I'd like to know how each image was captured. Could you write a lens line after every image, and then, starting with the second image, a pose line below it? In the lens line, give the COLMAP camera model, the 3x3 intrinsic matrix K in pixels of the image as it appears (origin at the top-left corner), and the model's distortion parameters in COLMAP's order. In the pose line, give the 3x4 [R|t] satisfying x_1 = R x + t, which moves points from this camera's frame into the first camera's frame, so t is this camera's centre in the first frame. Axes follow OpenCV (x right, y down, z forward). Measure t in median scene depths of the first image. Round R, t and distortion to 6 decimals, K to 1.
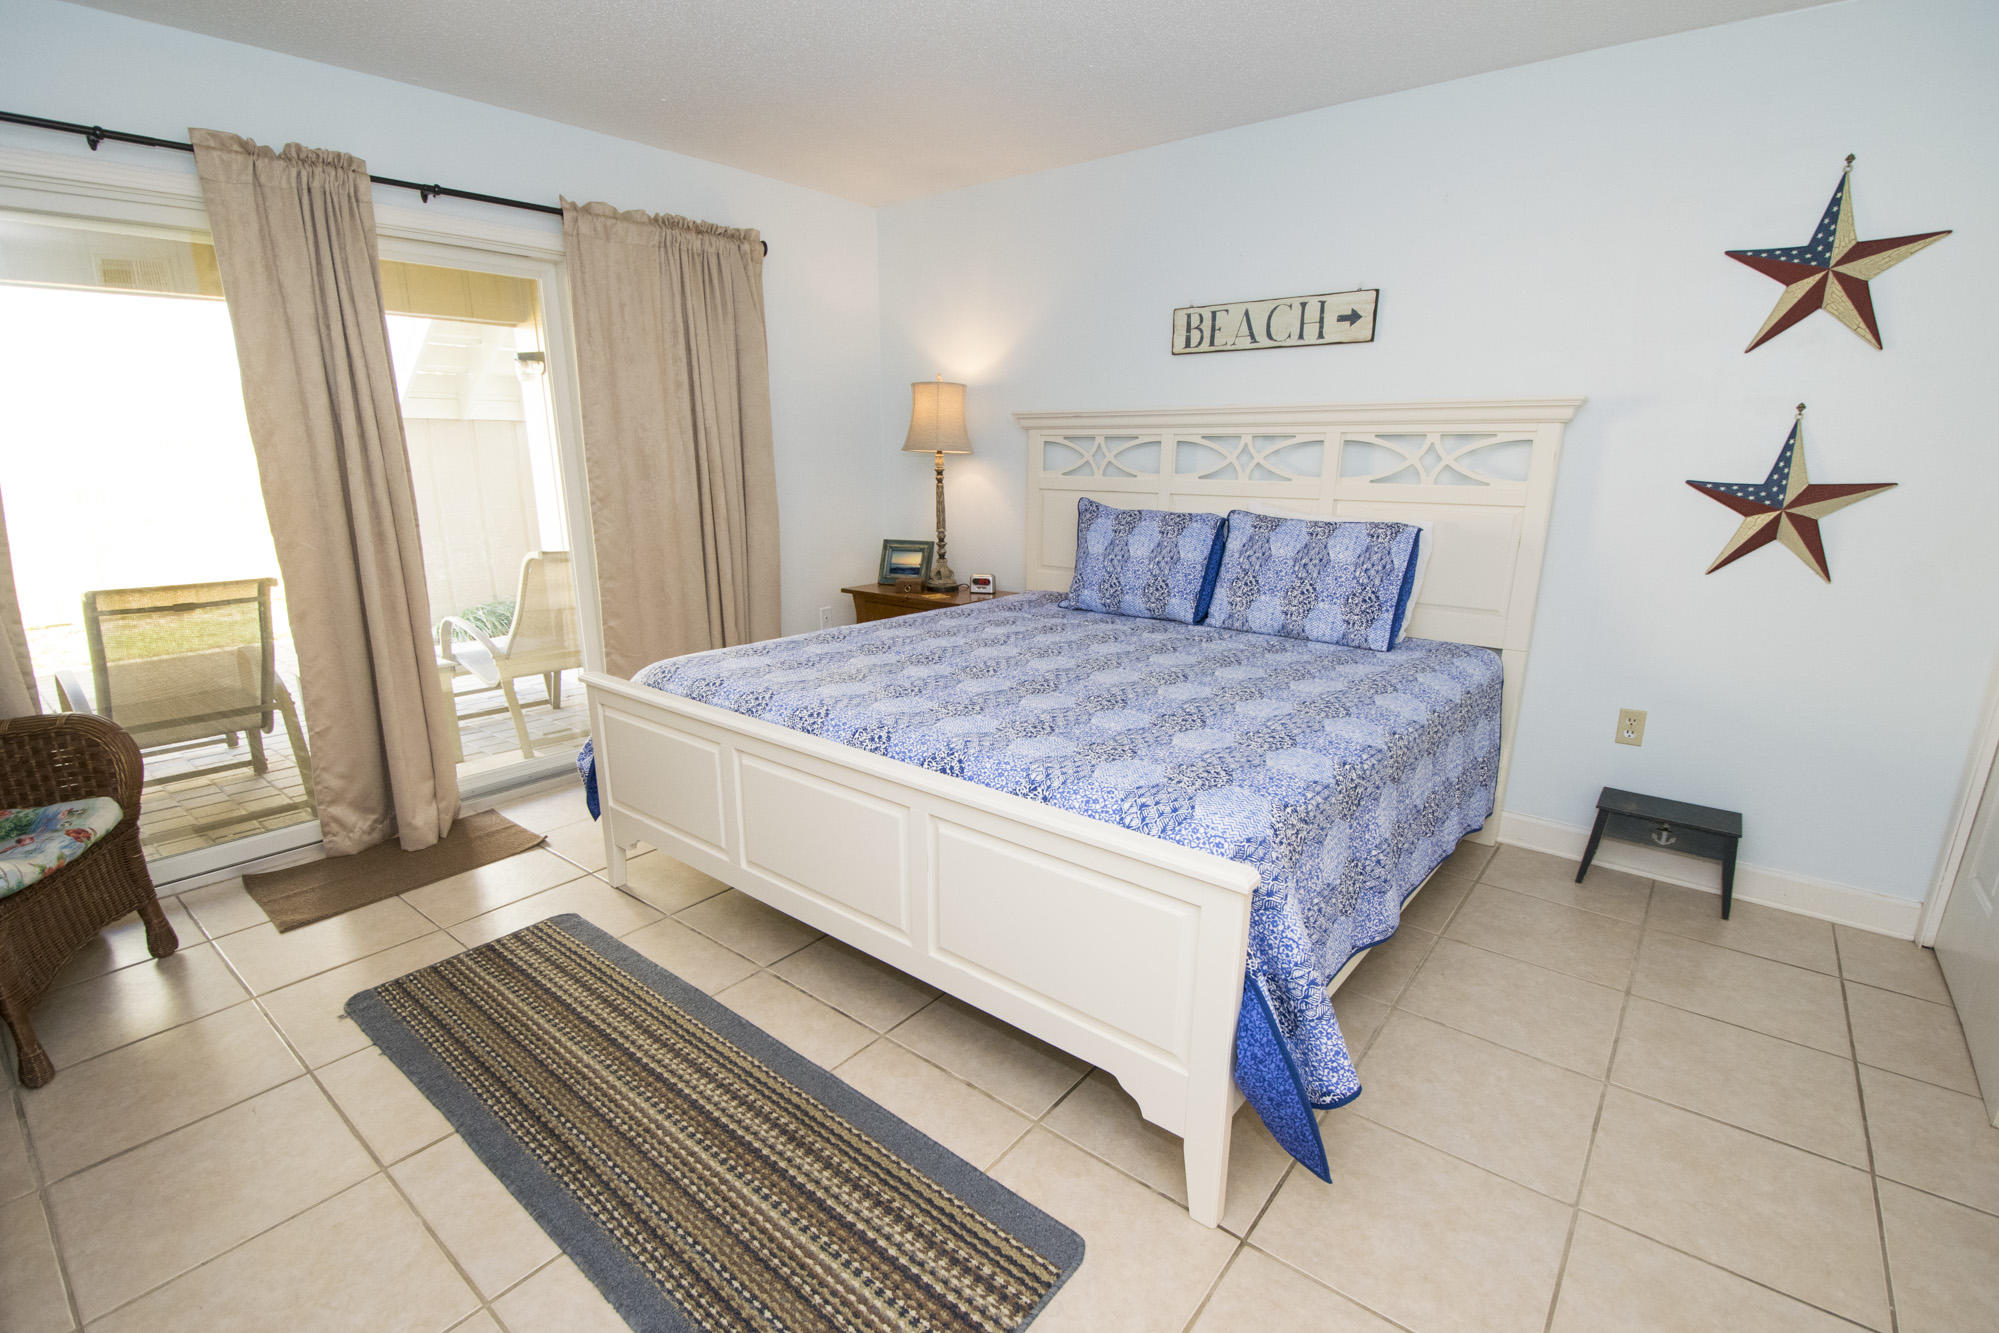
lens RADIAL K [[846.4, 0, 999.5], [0, 846.4, 666.5], [0, 0, 1]] dist [0.000288, -0.010239]
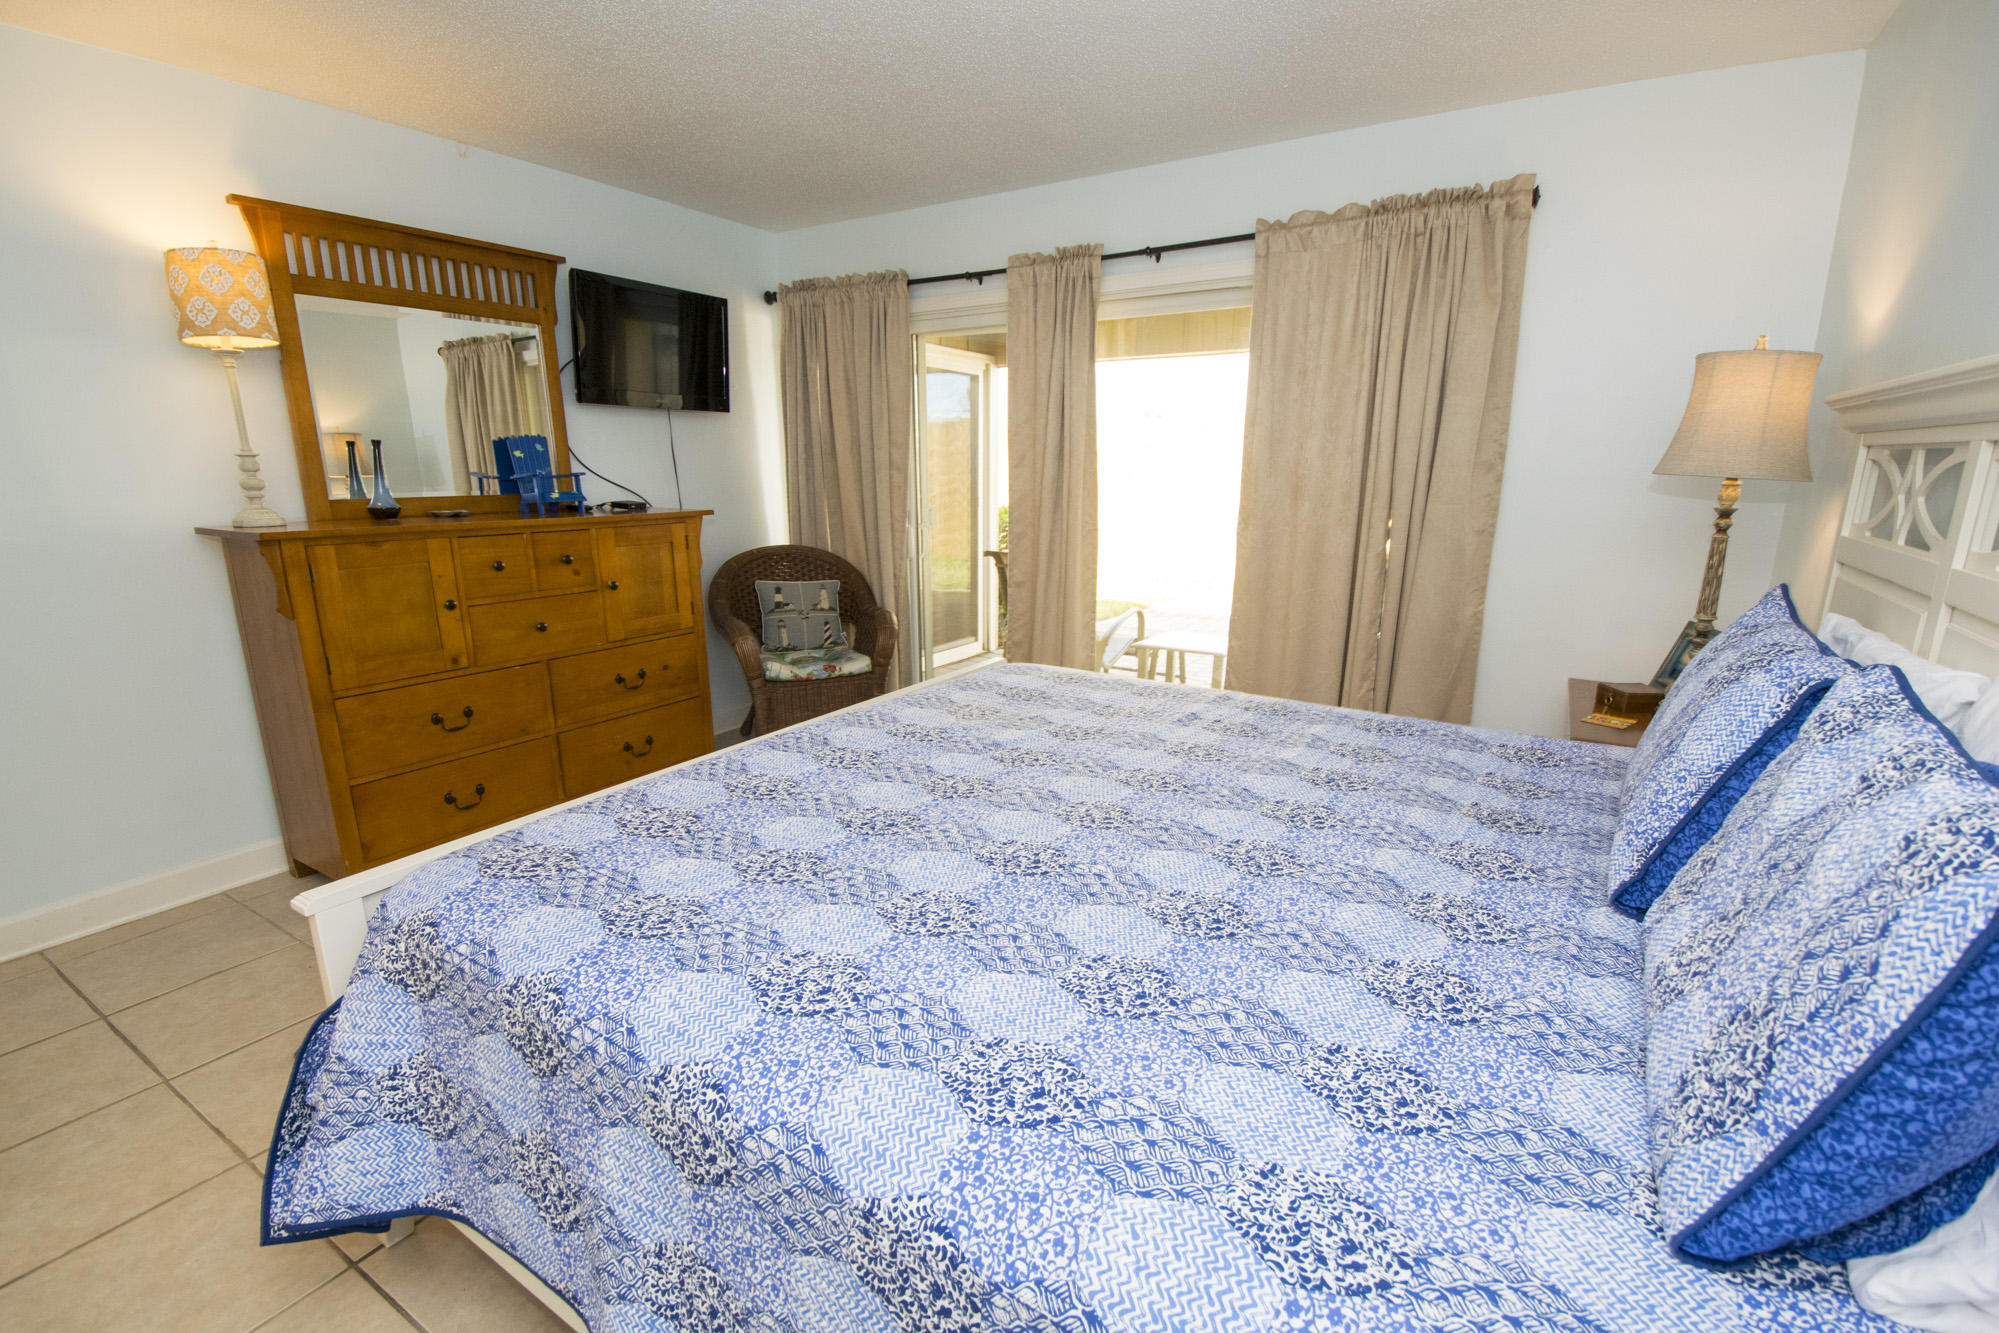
lens RADIAL K [[857.4, 0, 999.5], [0, 857.4, 666.5], [0, 0, 1]] dist [-0.014029, -0.000036]
pose [[0.176839, 0.225406, -0.958082, 0.518747], [-0.245092, 0.952844, 0.178936, -0.153818], [0.953236, 0.203175, 0.223745, 0.580704]]
